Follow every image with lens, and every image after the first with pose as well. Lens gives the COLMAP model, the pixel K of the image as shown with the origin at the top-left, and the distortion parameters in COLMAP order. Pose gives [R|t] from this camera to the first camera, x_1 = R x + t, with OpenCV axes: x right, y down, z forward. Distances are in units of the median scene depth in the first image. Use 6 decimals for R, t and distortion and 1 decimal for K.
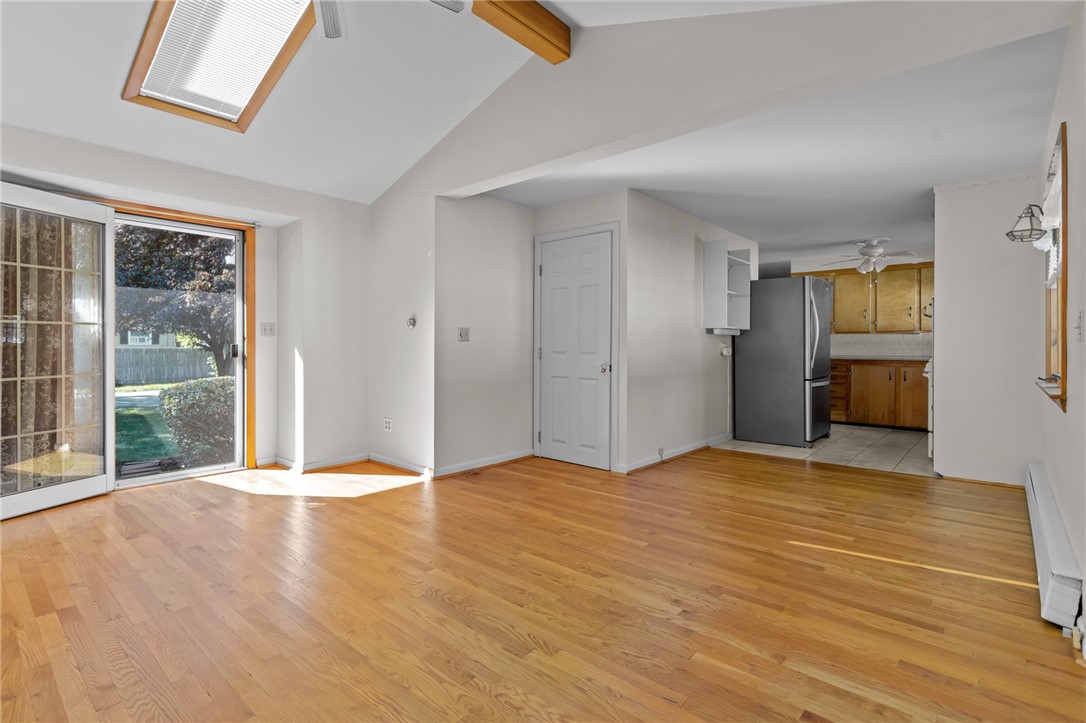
lens RADIAL K [[524.2, 0, 545.3], [0, 524.2, 346.0], [0, 0, 1]] dist [0.003284, 0.000016]
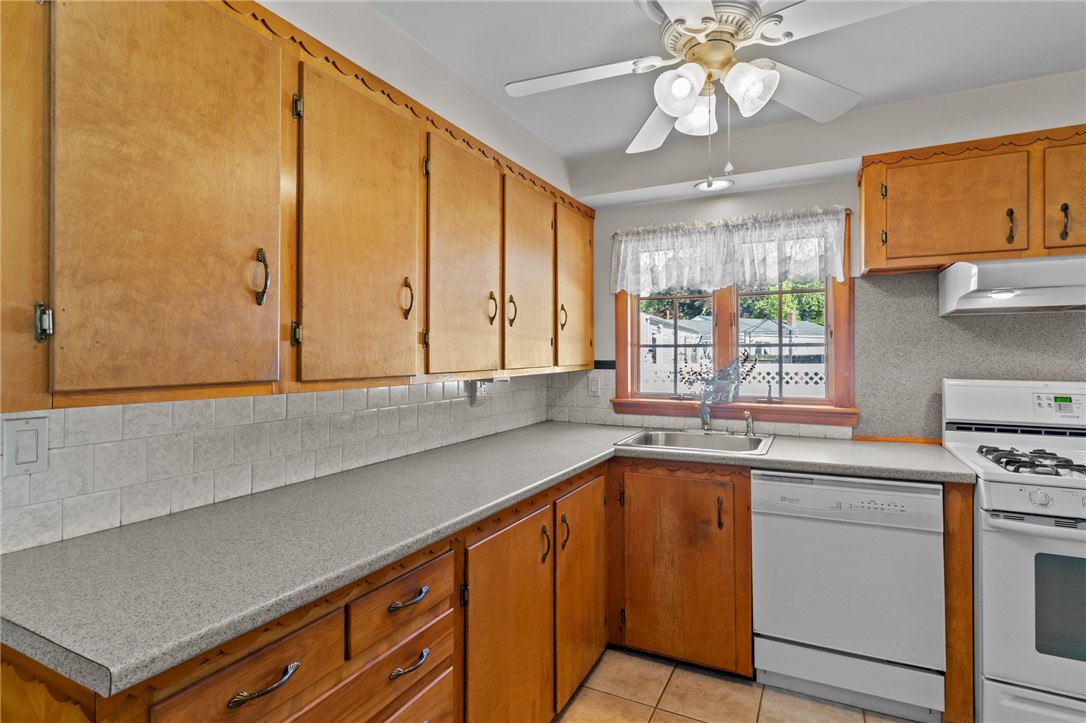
lens RADIAL K [[551.0, 0, 542.3], [0, 551.0, 352.4], [0, 0, 1]] dist [0.003630, -0.000153]
pose [[-0.242304, -0.001361, 0.970199, 0.572732], [0.000553, 0.999999, 0.001541, -0.059881], [-0.970200, 0.000910, -0.242303, 1.571813]]
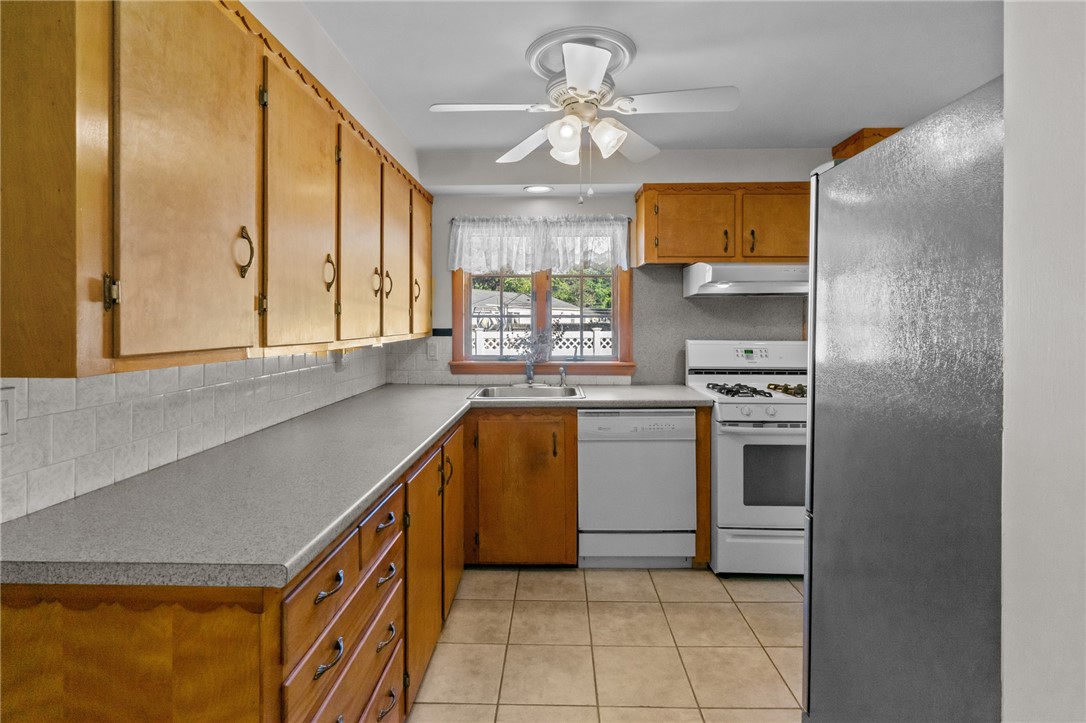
lens RADIAL K [[530.3, 0, 541.1], [0, 530.3, 325.2], [0, 0, 1]] dist [-0.000039, -0.000261]
pose [[-0.635089, -0.007306, 0.772404, 0.544956], [-0.002339, 0.999969, 0.007535, -0.059736], [-0.772435, 0.002978, -0.635086, 1.702350]]
